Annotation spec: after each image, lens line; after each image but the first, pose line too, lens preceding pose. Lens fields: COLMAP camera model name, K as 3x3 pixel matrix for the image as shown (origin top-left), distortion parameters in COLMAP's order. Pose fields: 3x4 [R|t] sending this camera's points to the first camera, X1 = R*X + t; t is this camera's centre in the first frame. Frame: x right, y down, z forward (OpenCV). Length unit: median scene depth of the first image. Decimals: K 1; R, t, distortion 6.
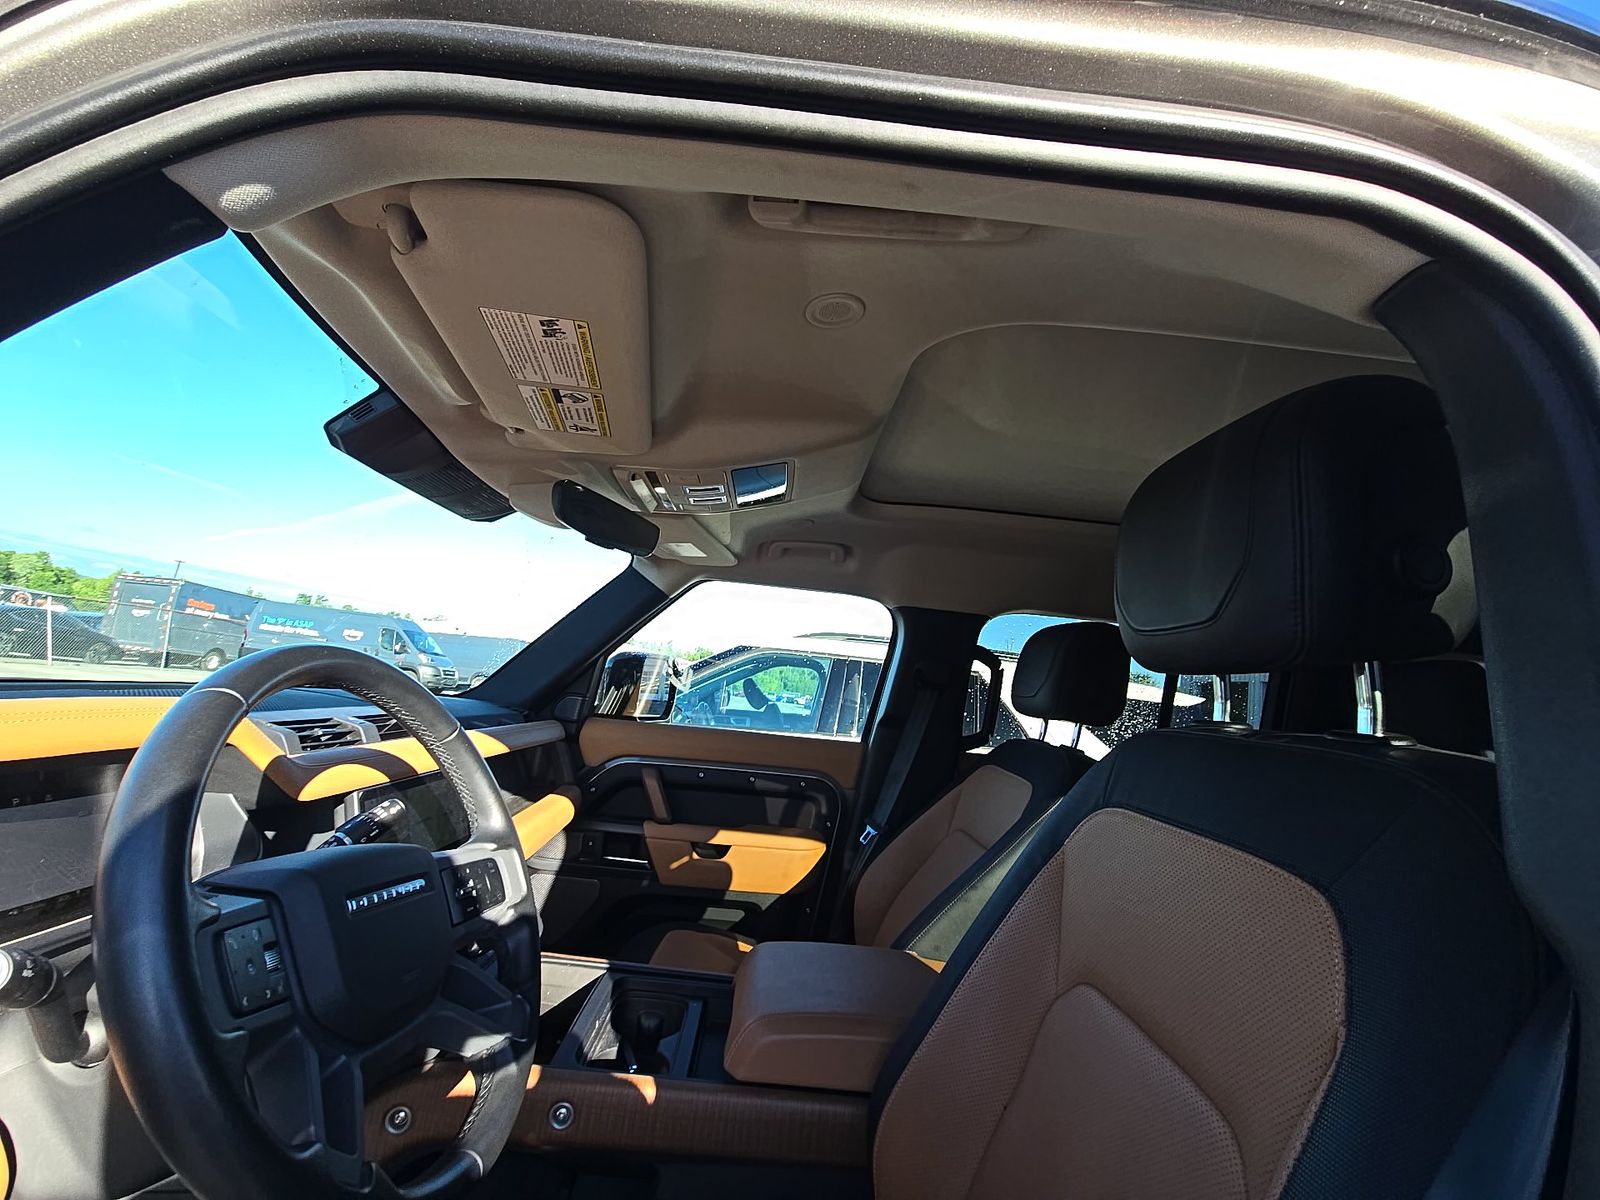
lens RADIAL K [[645.7, 0, 804.4], [0, 645.7, 589.7], [0, 0, 1]] dist [0.004234, -0.003375]
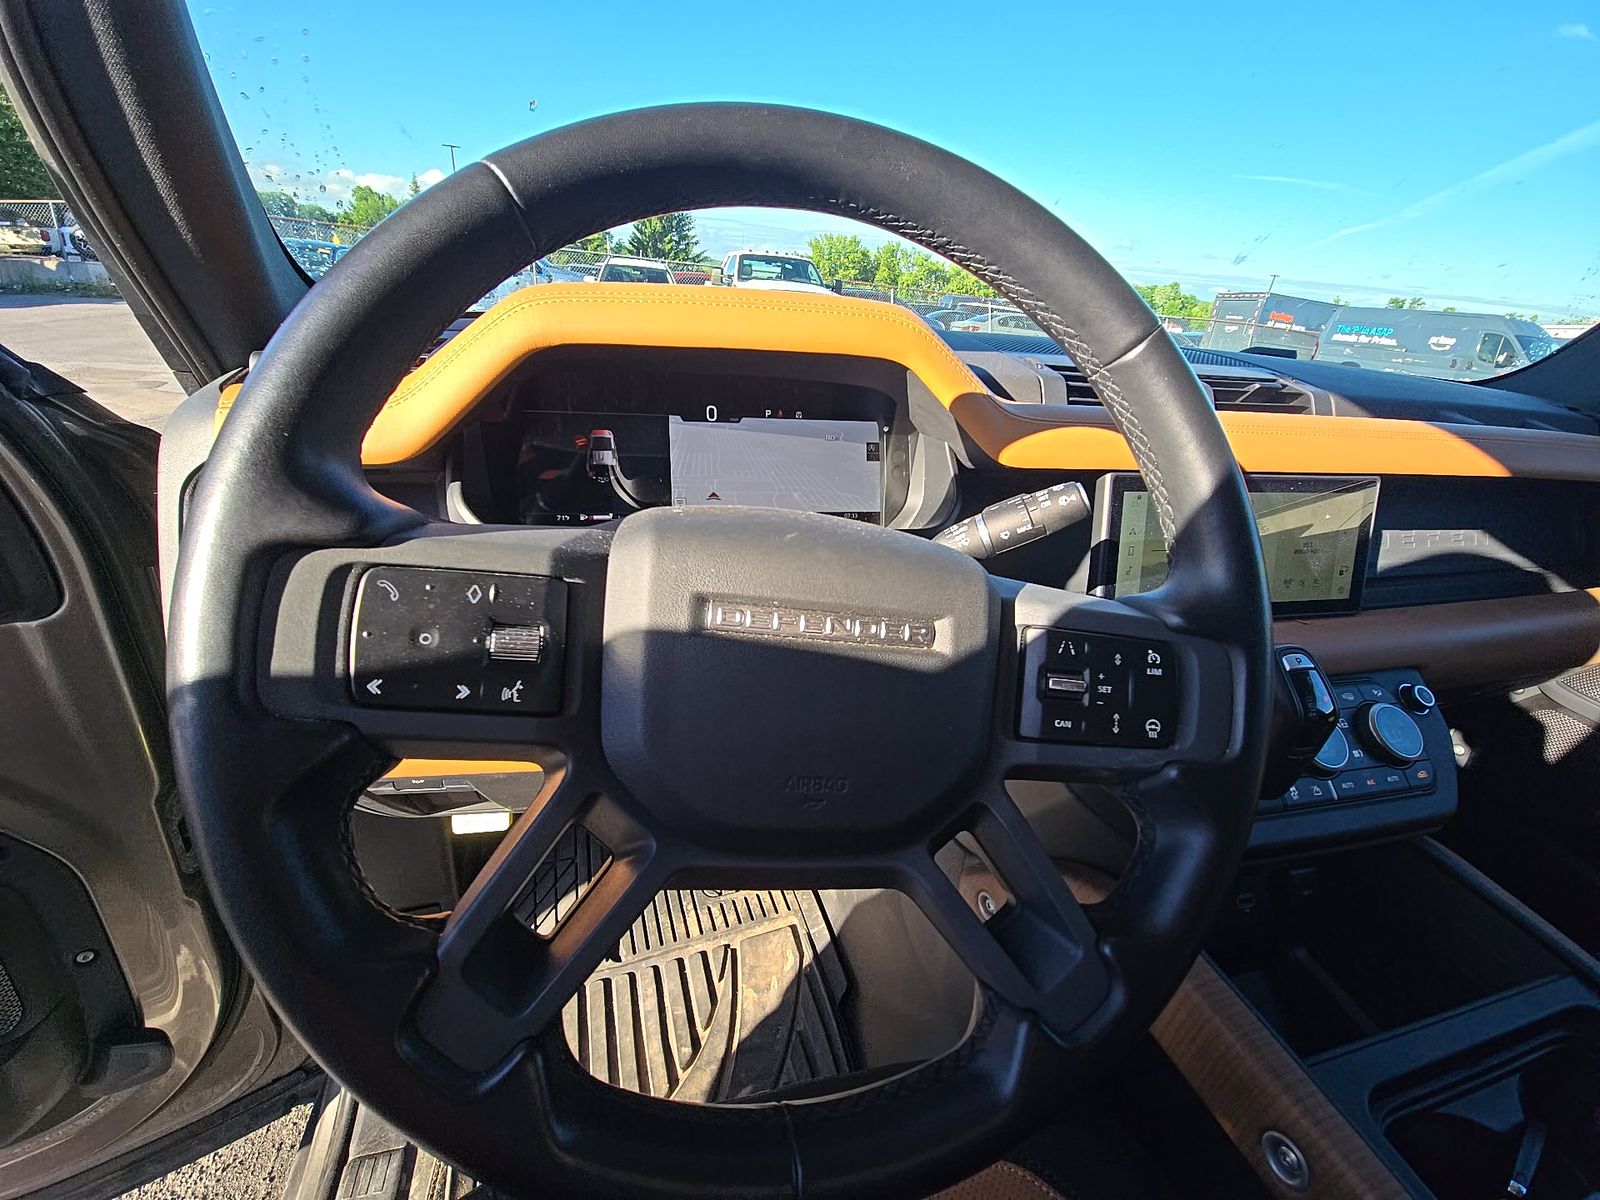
lens RADIAL K [[645.7, 0, 804.4], [0, 645.7, 589.7], [0, 0, 1]] dist [0.004234, -0.003375]
pose [[0.202951, 0.312296, -0.928053, -0.092355], [0.095462, 0.936952, 0.336167, 0.135847], [0.974524, -0.156819, 0.160343, 0.451459]]
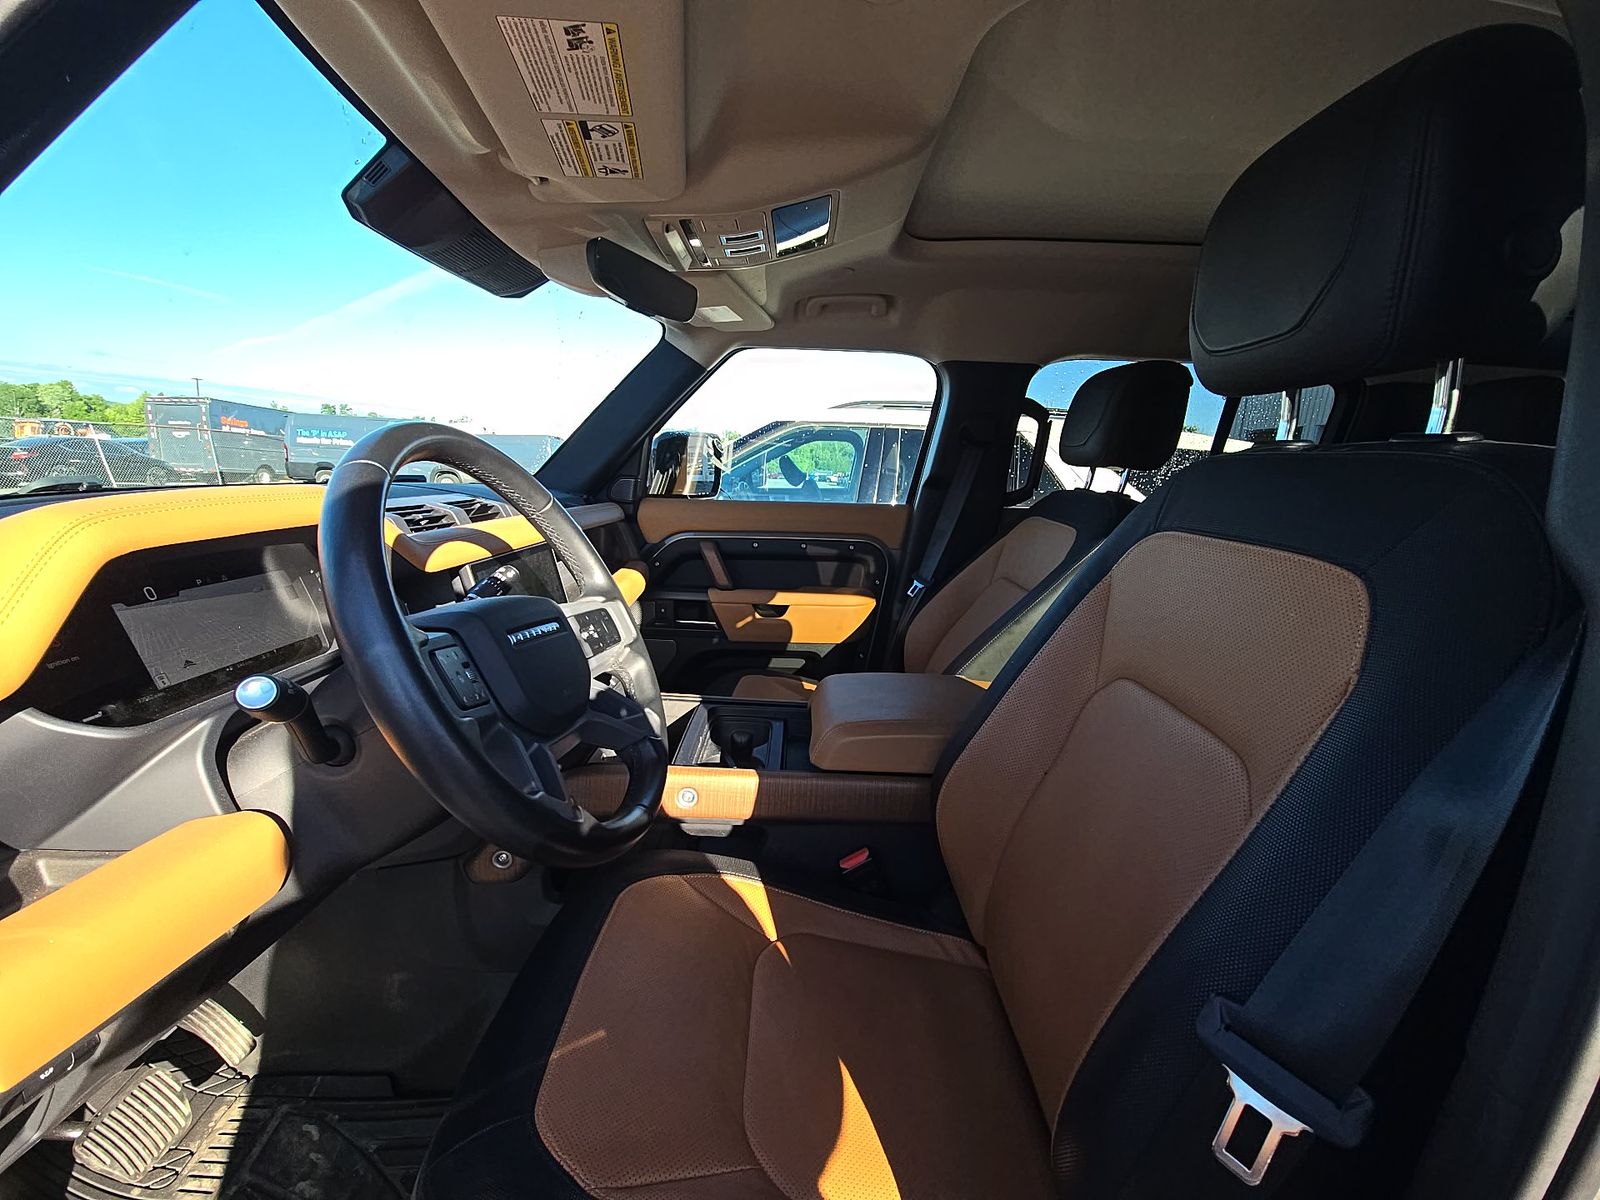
lens RADIAL K [[645.7, 0, 804.4], [0, 645.7, 589.7], [0, 0, 1]] dist [0.004234, -0.003375]
pose [[0.996615, -0.057072, -0.059176, -0.036407], [0.073491, 0.941090, 0.330074, 0.019886], [0.036852, -0.333306, 0.942098, -0.039186]]
